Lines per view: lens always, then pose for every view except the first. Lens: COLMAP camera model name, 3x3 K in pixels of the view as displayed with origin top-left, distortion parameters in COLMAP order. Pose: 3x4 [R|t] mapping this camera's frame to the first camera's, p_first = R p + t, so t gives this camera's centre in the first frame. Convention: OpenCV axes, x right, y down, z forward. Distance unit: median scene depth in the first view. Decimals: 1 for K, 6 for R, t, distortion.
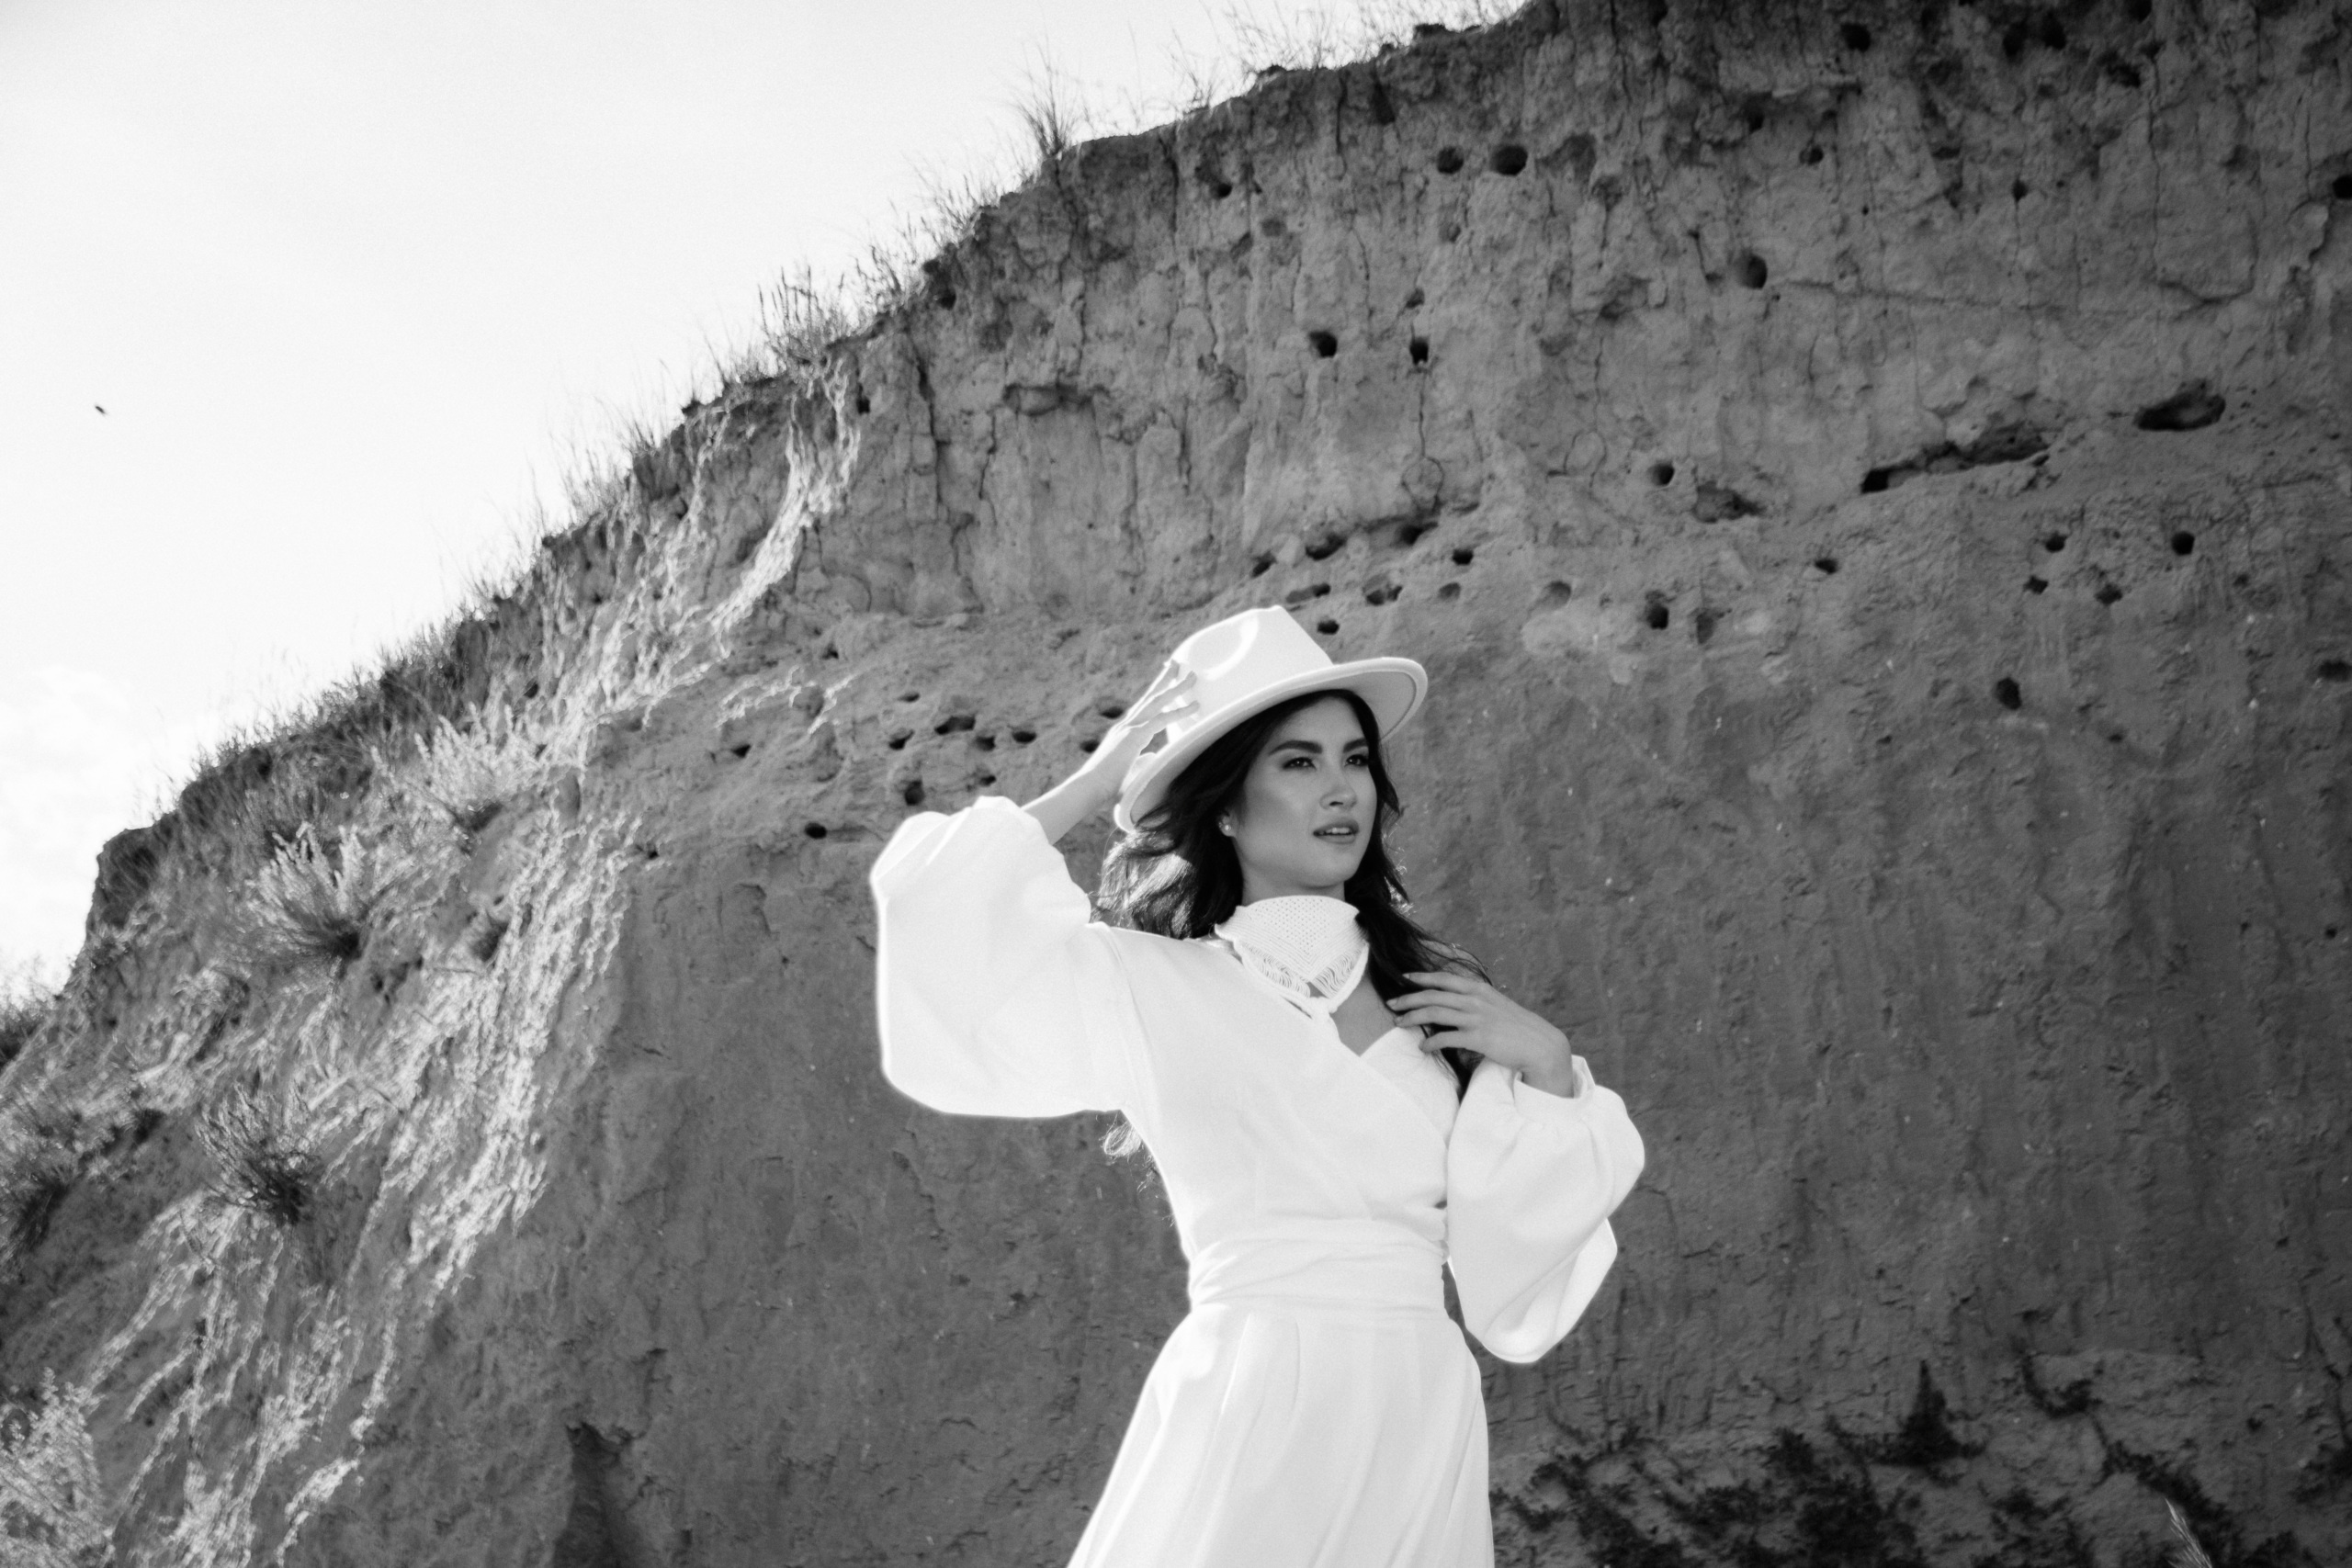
lens RADIAL K [[2935.3, 0, 1185.5], [0, 2935.3, 803.7], [0, 0, 1]] dist [0.036952, 0.000000]
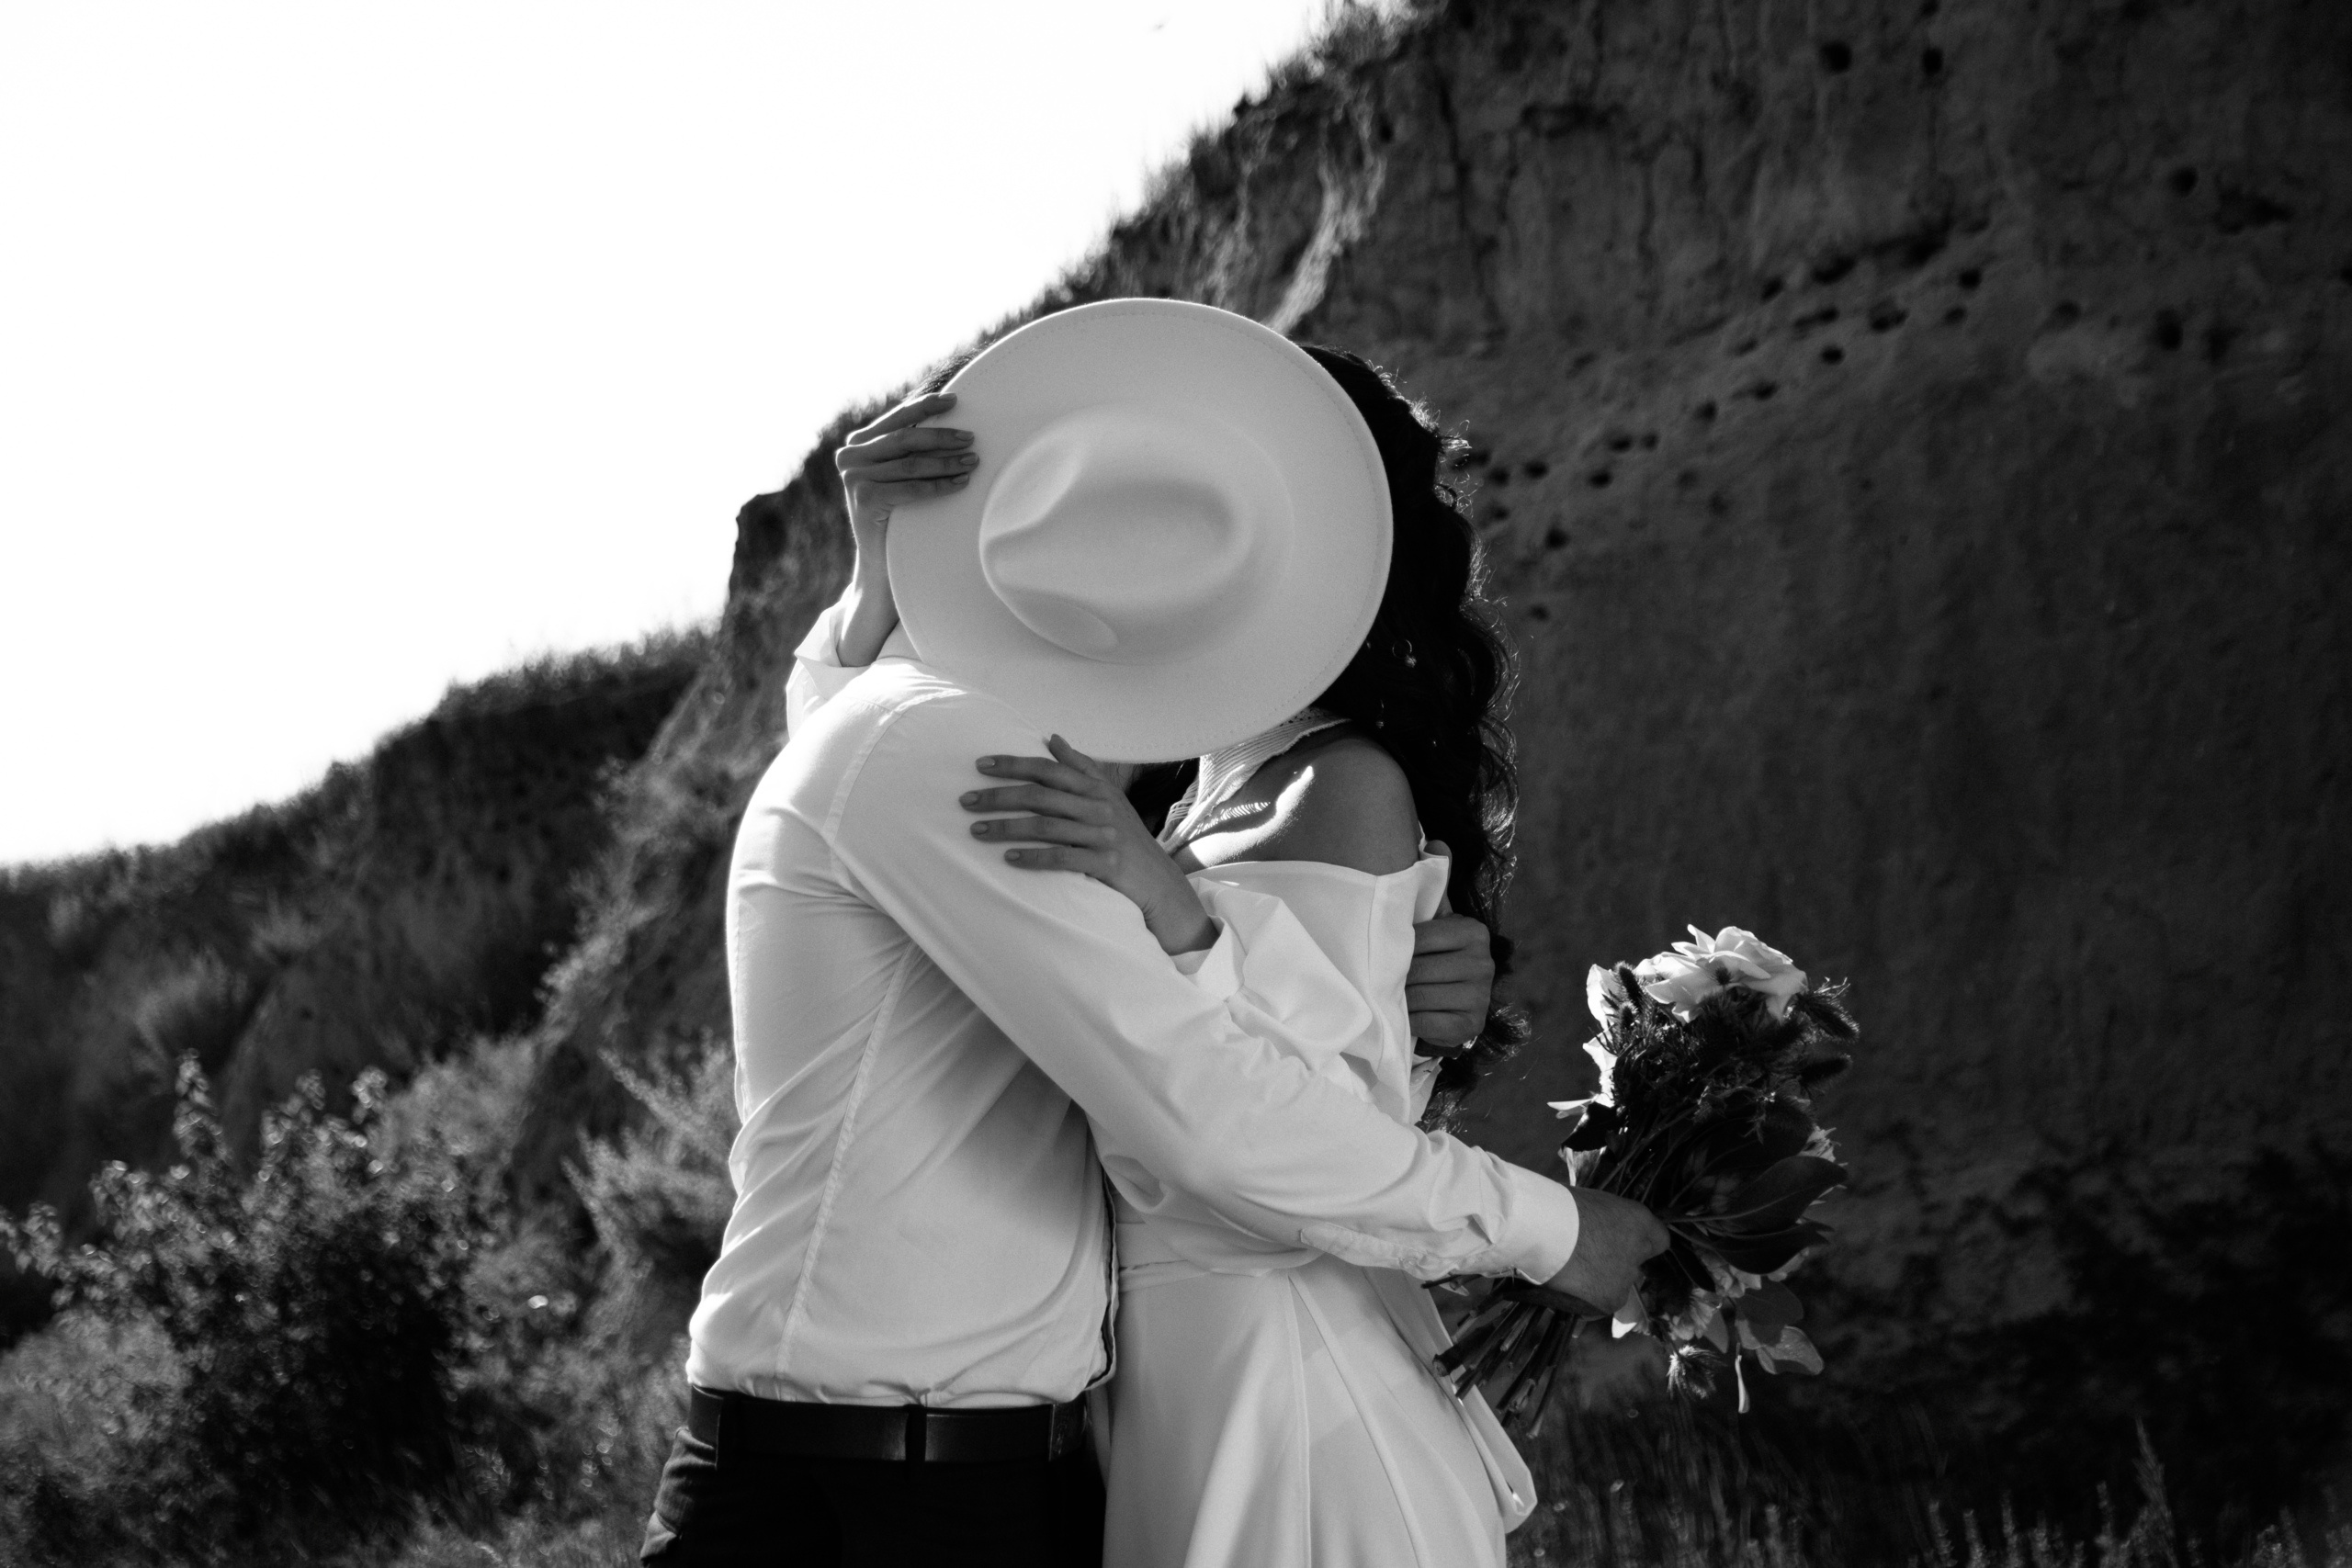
lens RADIAL K [[3000.7, 0, 1154.4], [0, 3000.7, 843.9], [0, 0, 1]] dist [0.060327, 0.000000]
pose [[0.975443, -0.004865, -0.220200, 0.047371], [0.037173, 0.989050, 0.142820, -0.049217], [0.217095, -0.147498, 0.964943, -0.078812]]
